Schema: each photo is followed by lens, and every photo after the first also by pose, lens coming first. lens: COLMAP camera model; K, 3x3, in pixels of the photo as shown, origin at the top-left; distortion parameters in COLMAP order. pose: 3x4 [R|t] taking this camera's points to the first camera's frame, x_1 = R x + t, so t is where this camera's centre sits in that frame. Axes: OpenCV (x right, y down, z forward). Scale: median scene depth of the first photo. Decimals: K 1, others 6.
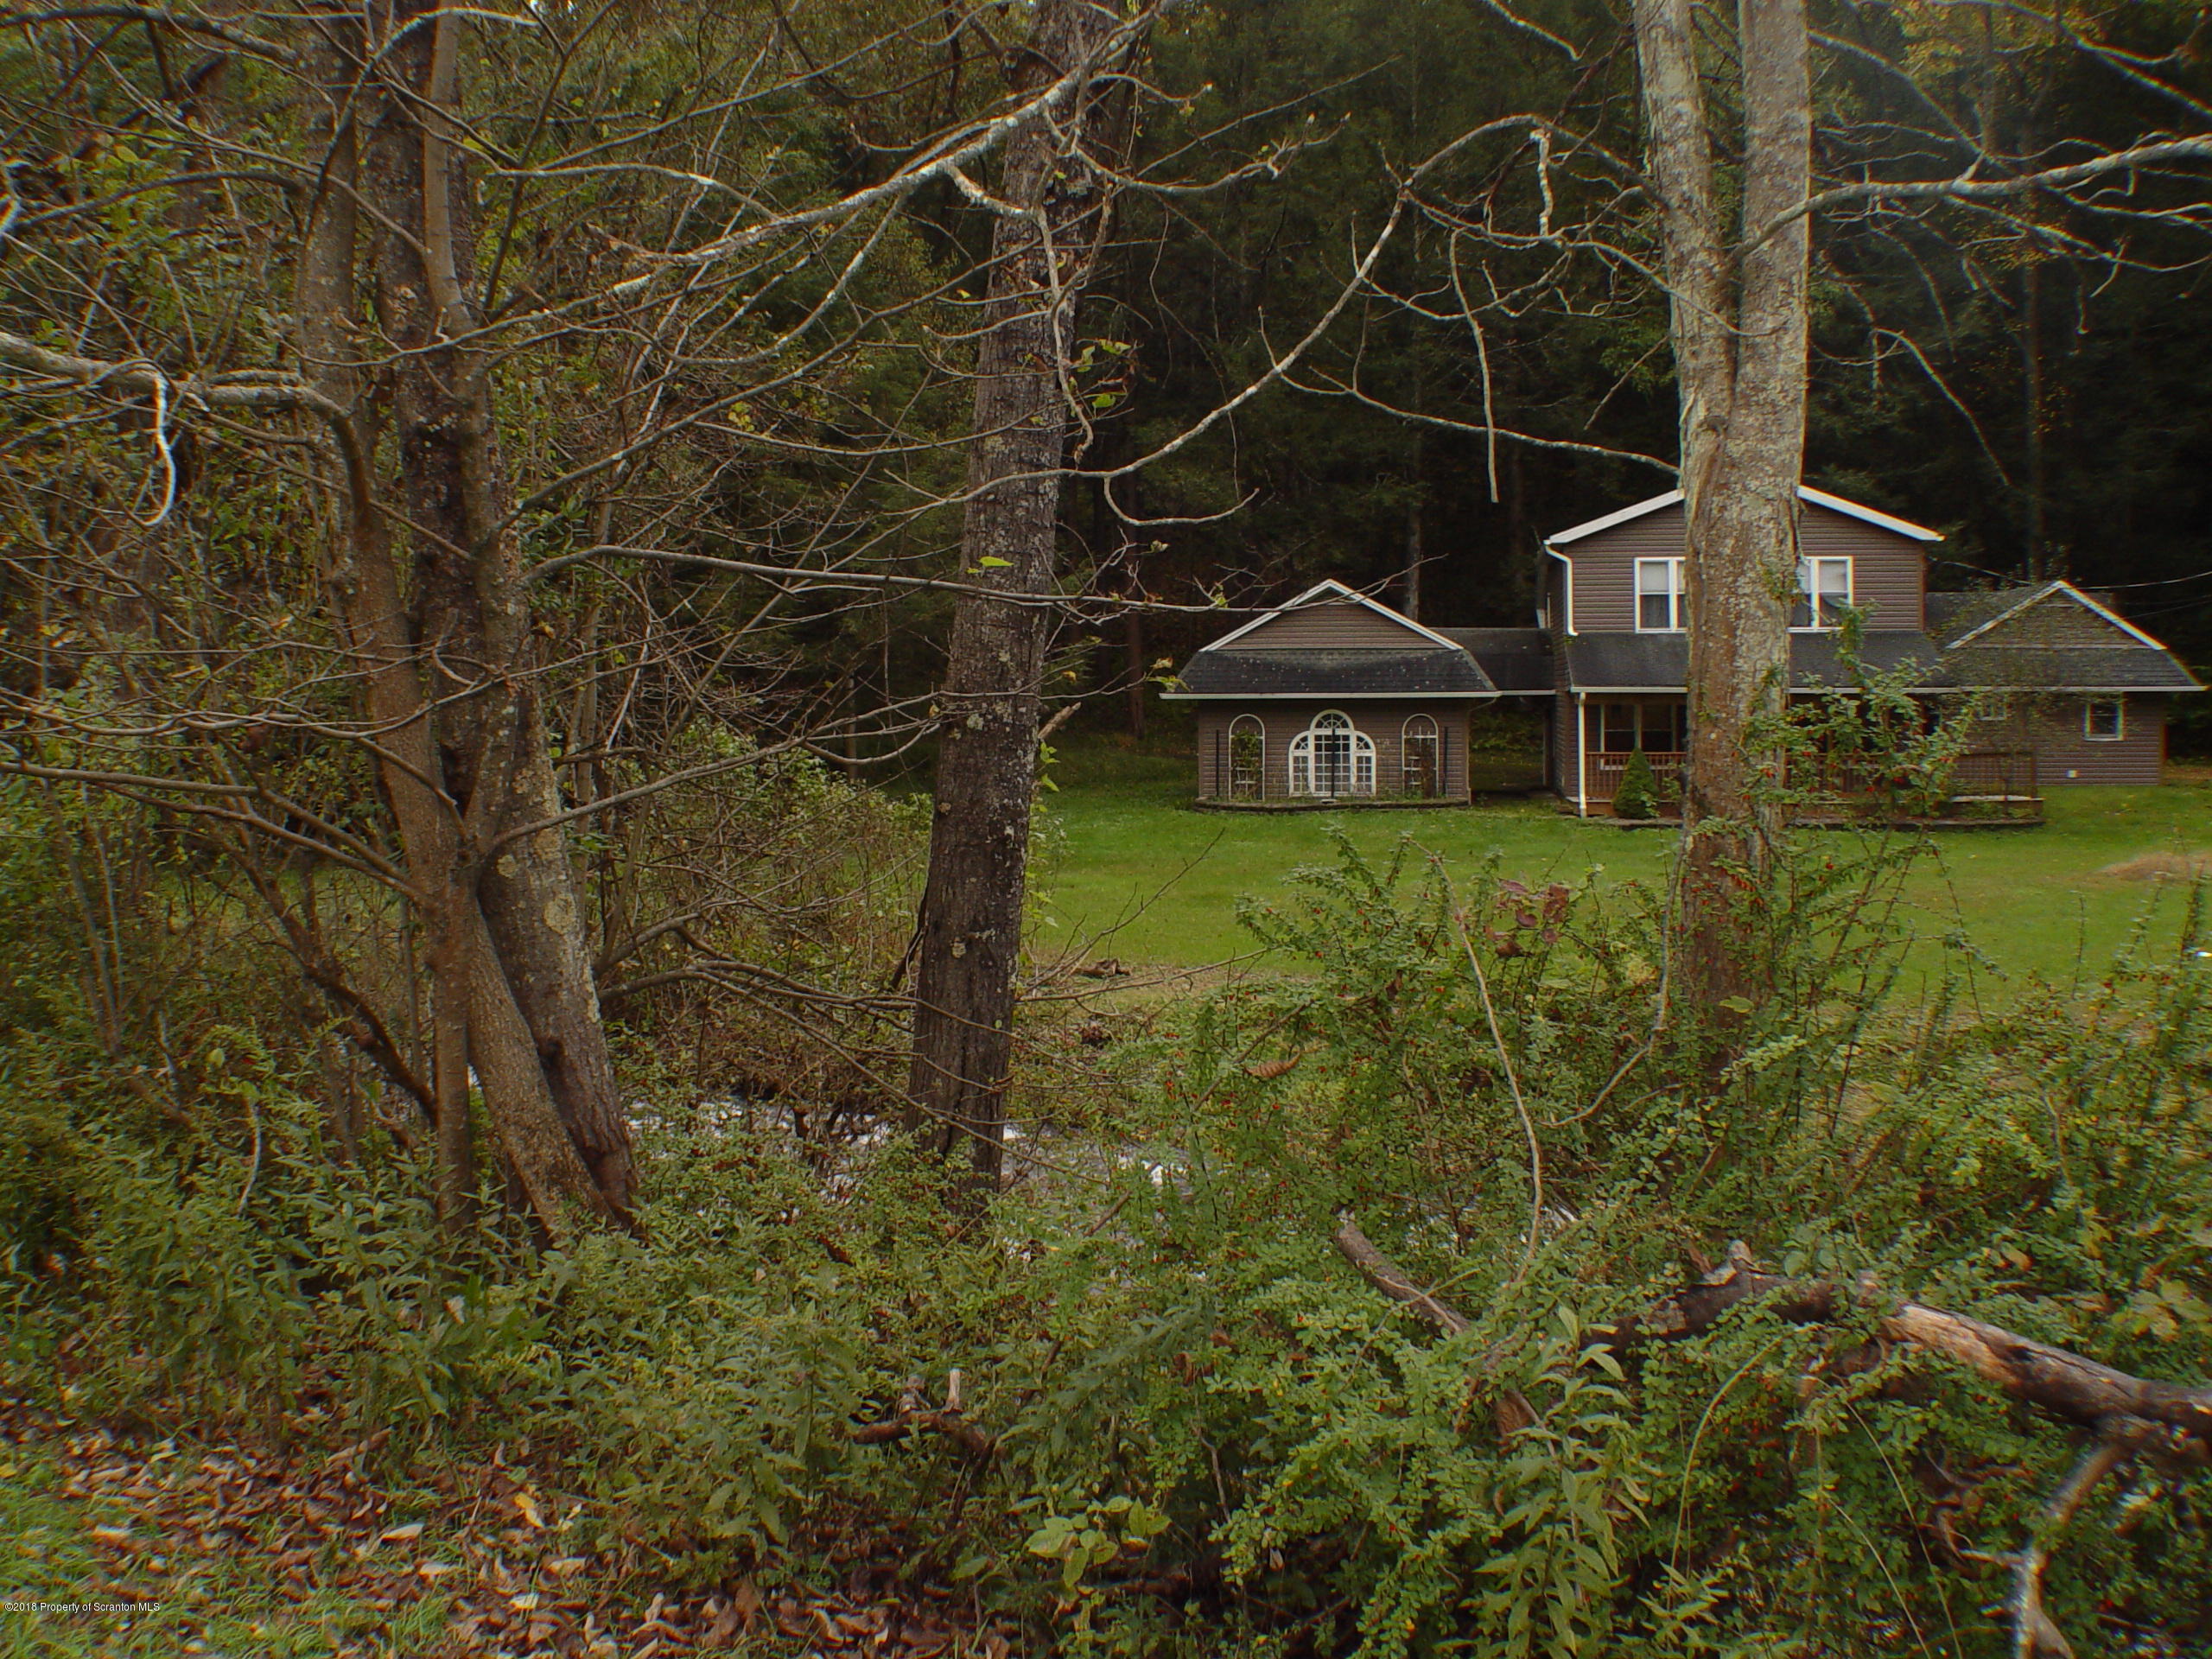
lens RADIAL K [[2035.5, 0, 1085.9], [0, 2035.5, 786.9], [0, 0, 1]] dist [-0.274727, 0.120819]
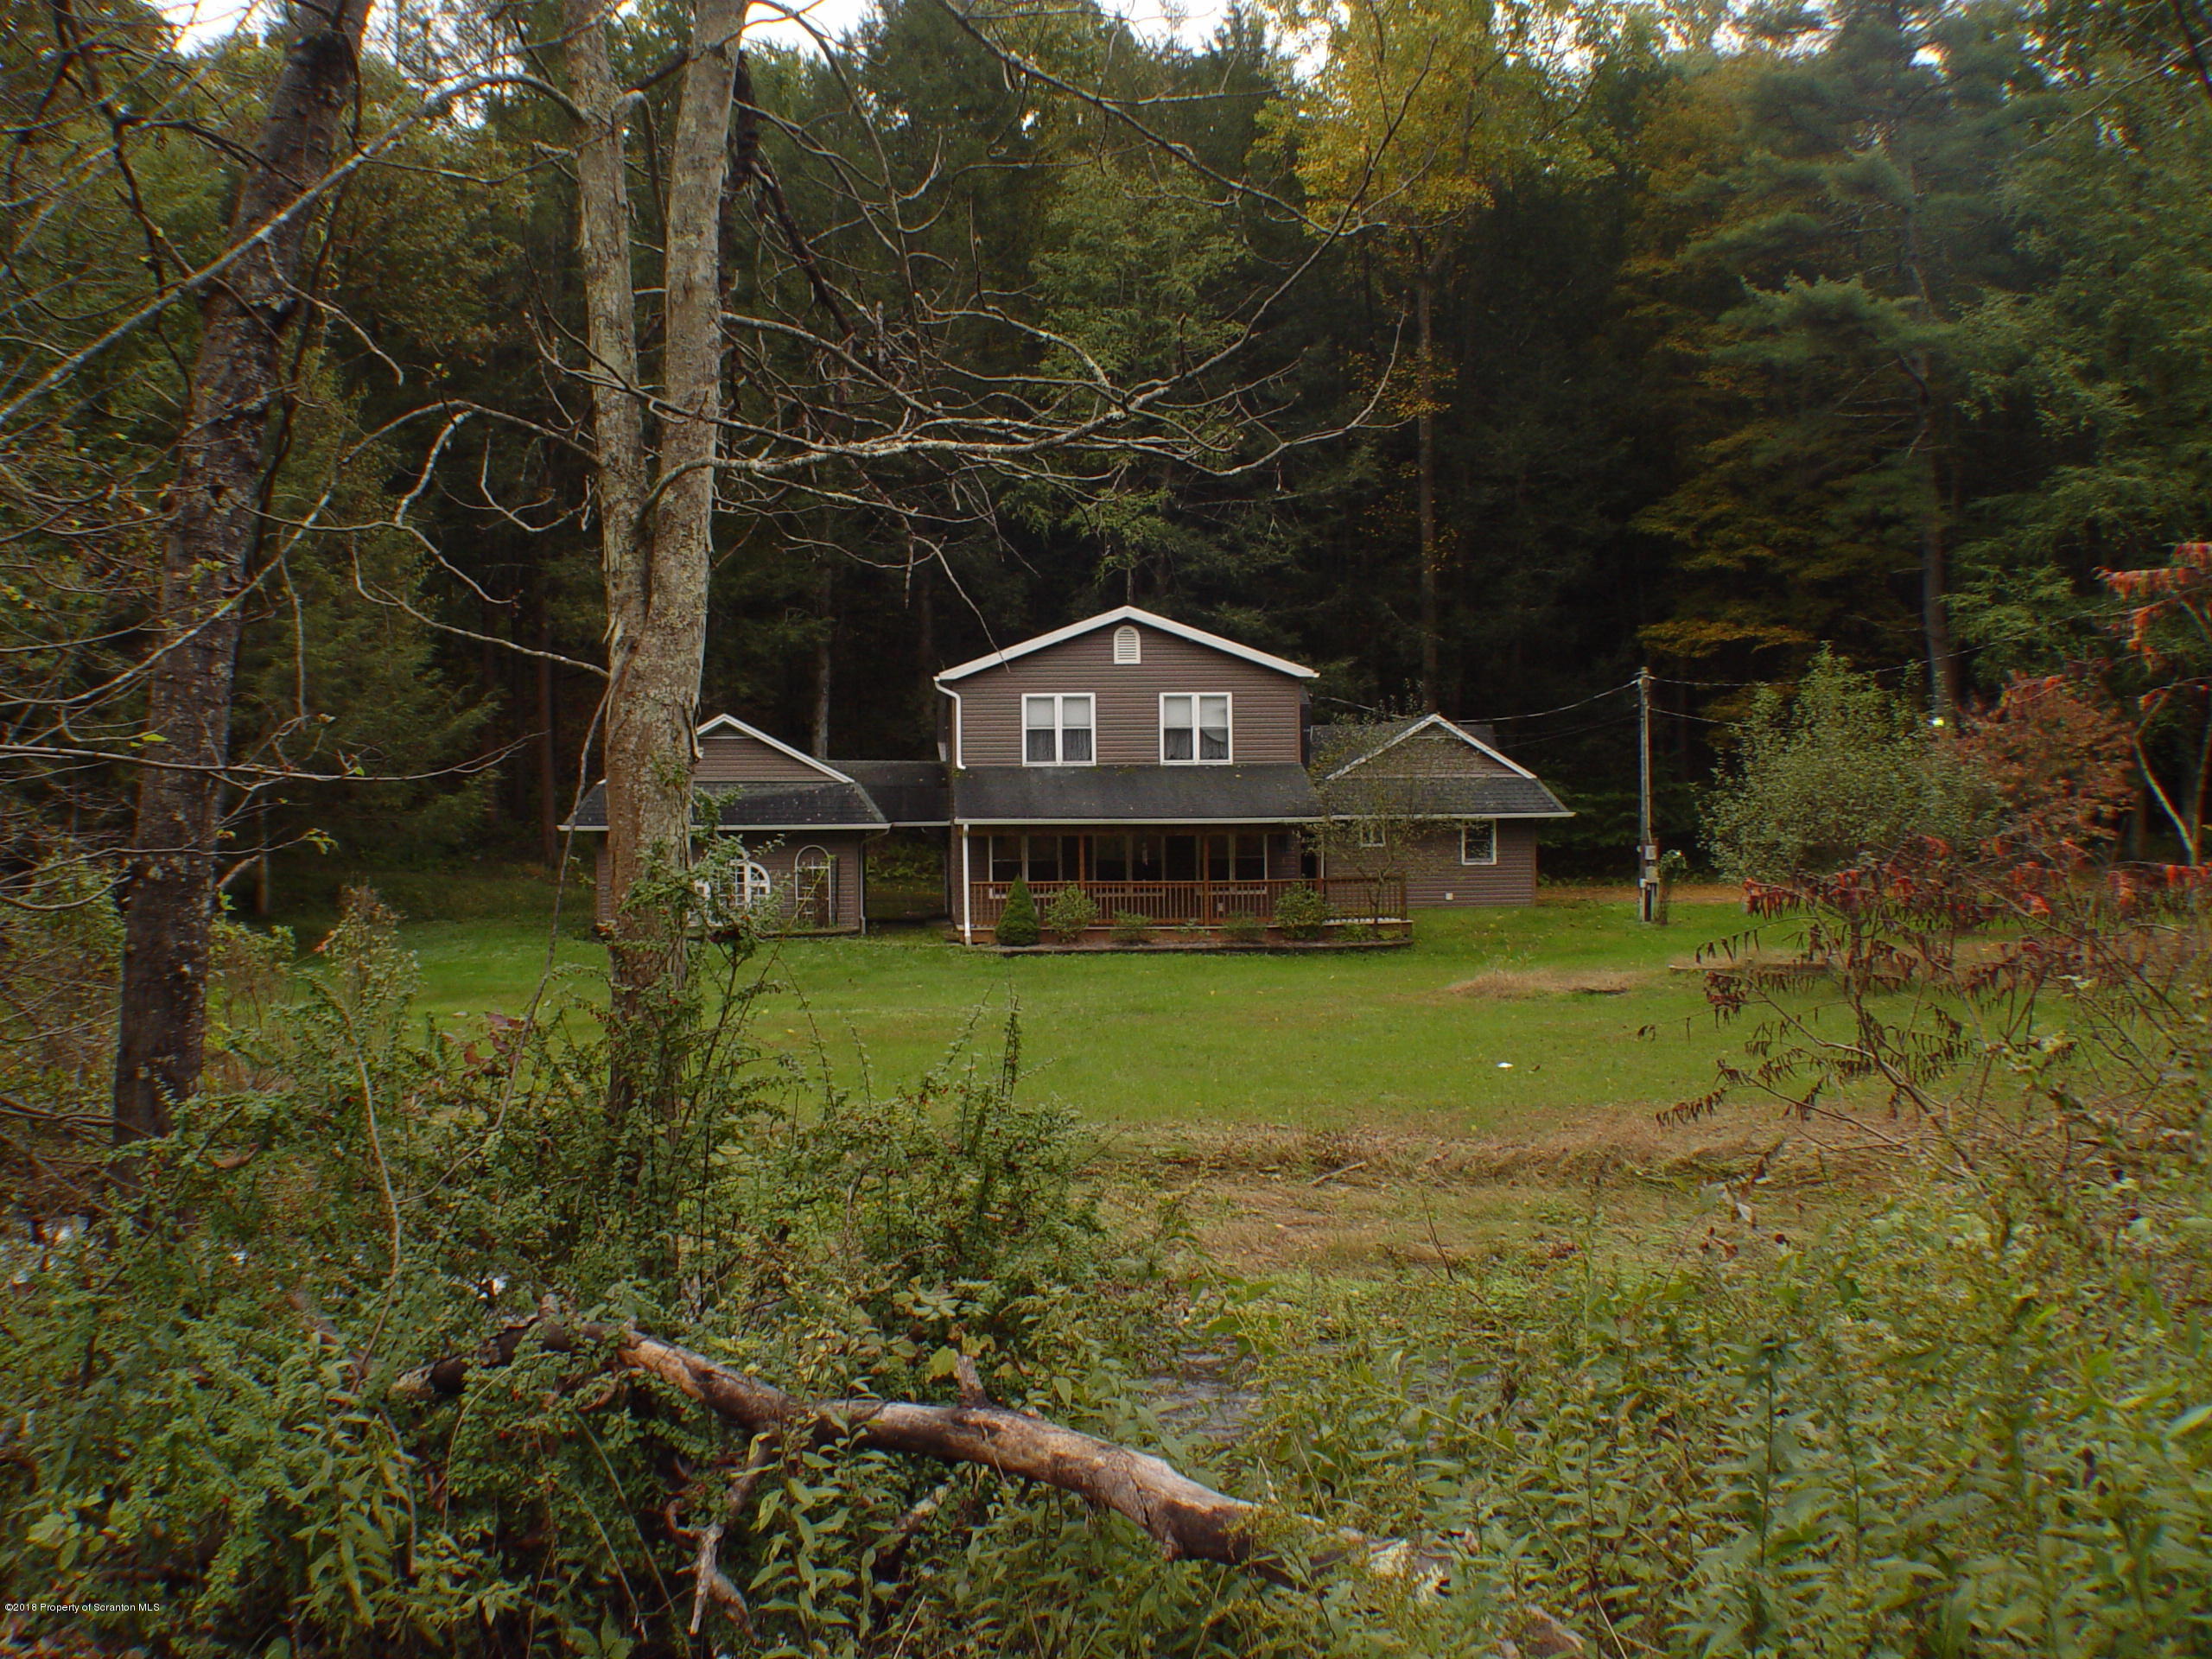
lens RADIAL K [[2035.5, 0, 1085.9], [0, 2035.5, 786.9], [0, 0, 1]] dist [-0.274727, 0.120819]
pose [[0.964488, 0.005433, 0.264070, 0.233347], [0.011086, 0.998075, -0.061022, -0.012506], [-0.263893, 0.061782, 0.962571, -0.250503]]
